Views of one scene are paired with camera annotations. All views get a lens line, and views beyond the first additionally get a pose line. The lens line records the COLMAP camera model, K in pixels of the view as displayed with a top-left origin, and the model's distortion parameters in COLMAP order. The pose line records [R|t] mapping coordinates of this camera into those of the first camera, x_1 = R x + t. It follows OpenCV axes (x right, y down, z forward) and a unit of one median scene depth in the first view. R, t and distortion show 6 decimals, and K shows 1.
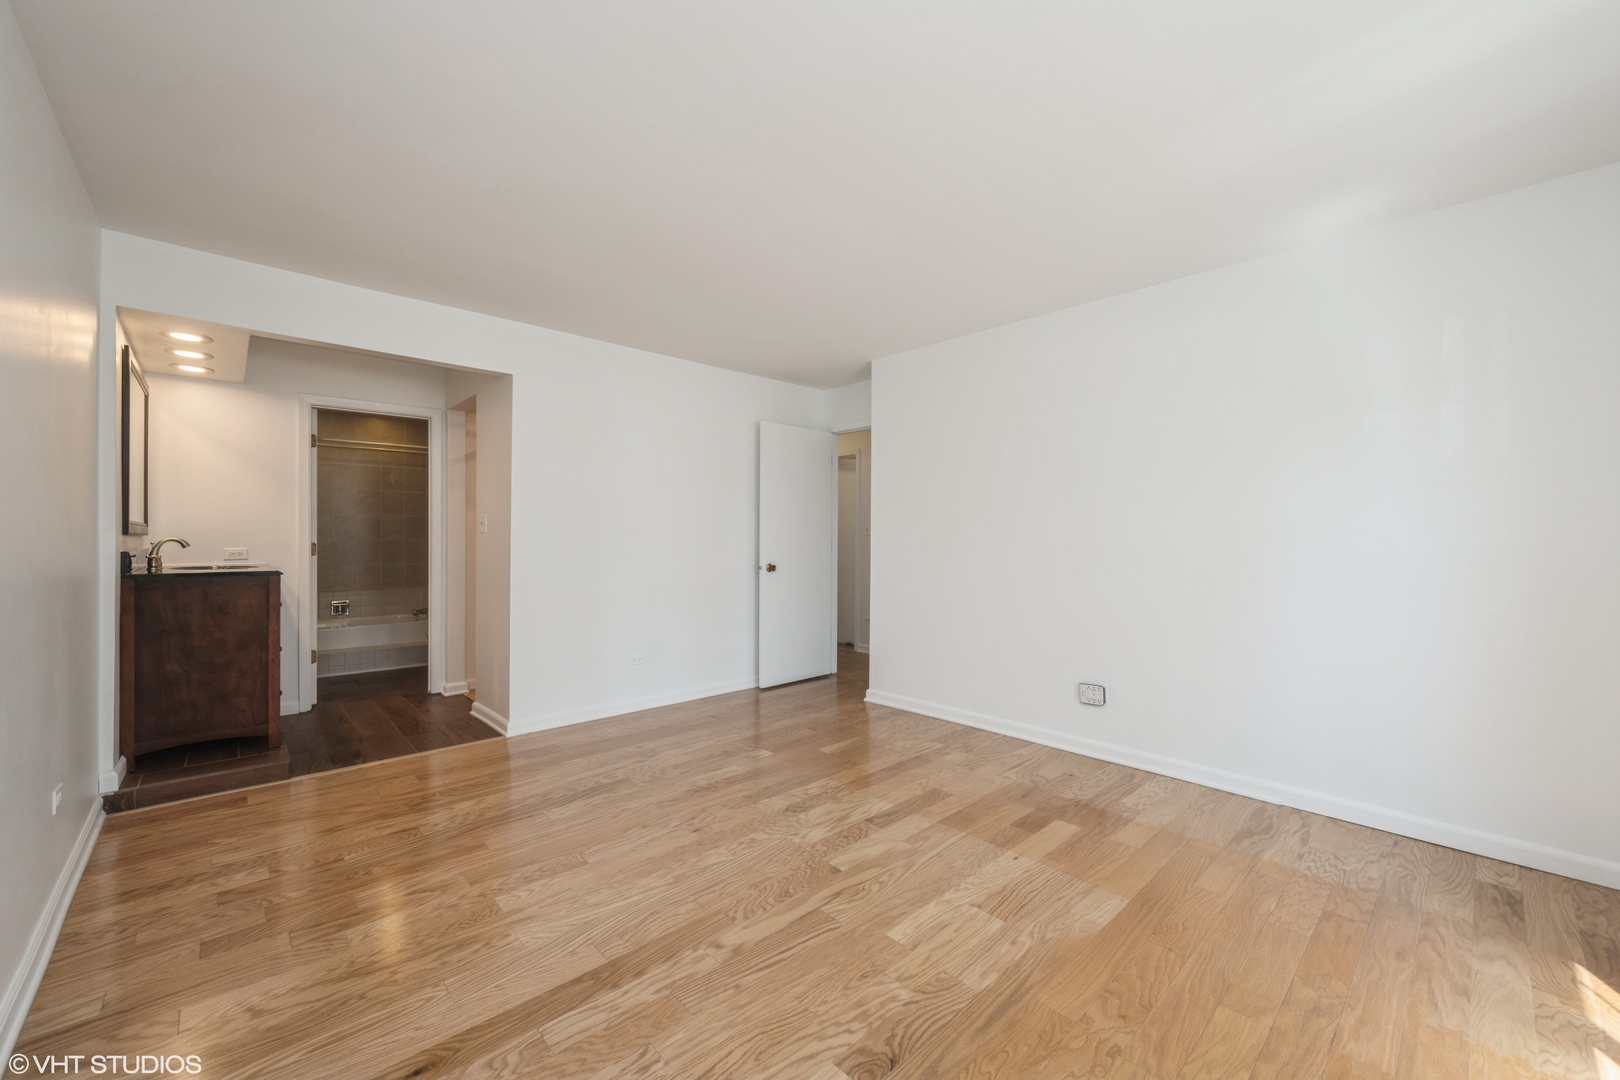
lens RADIAL K [[639.6, 0, 815.4], [0, 639.6, 539.3], [0, 0, 1]] dist [-0.003294, -0.000103]
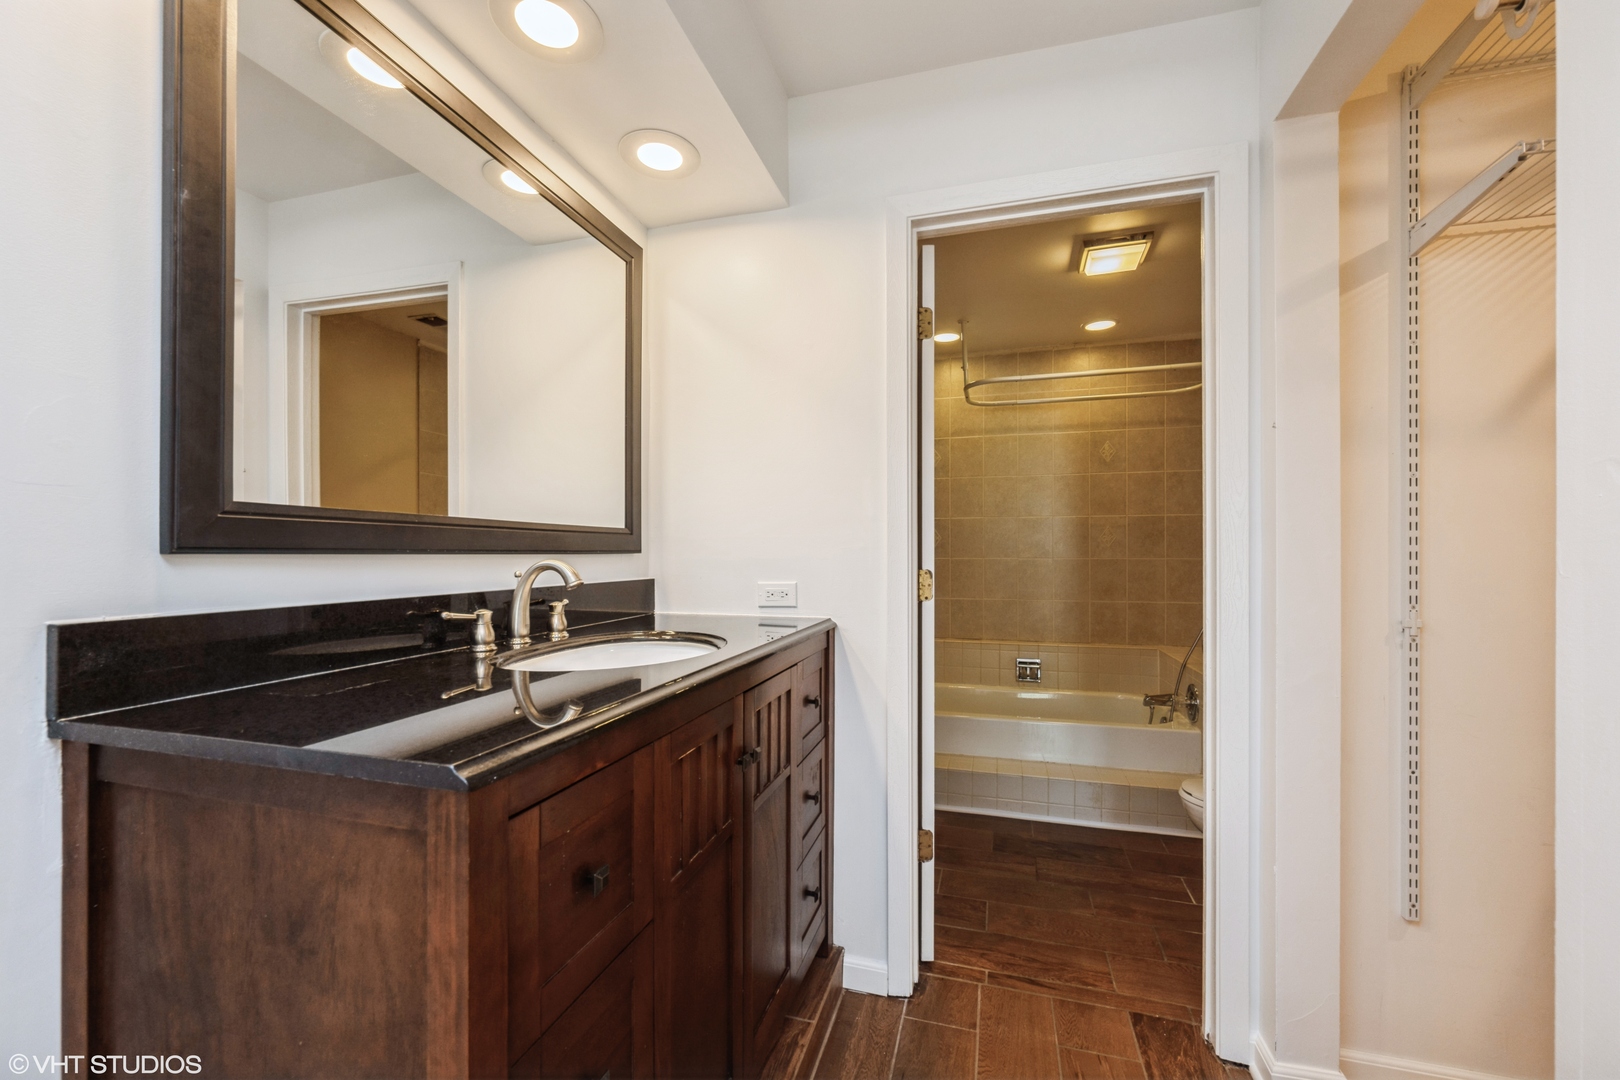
lens RADIAL K [[639.6, 0, 812.8], [0, 639.6, 548.9], [0, 0, 1]] dist [-0.003294, -0.000103]
pose [[0.521151, -0.005833, -0.853444, -0.432518], [-0.000458, 0.999975, -0.007114, -0.004237], [0.853464, 0.004098, 0.521135, 0.661193]]
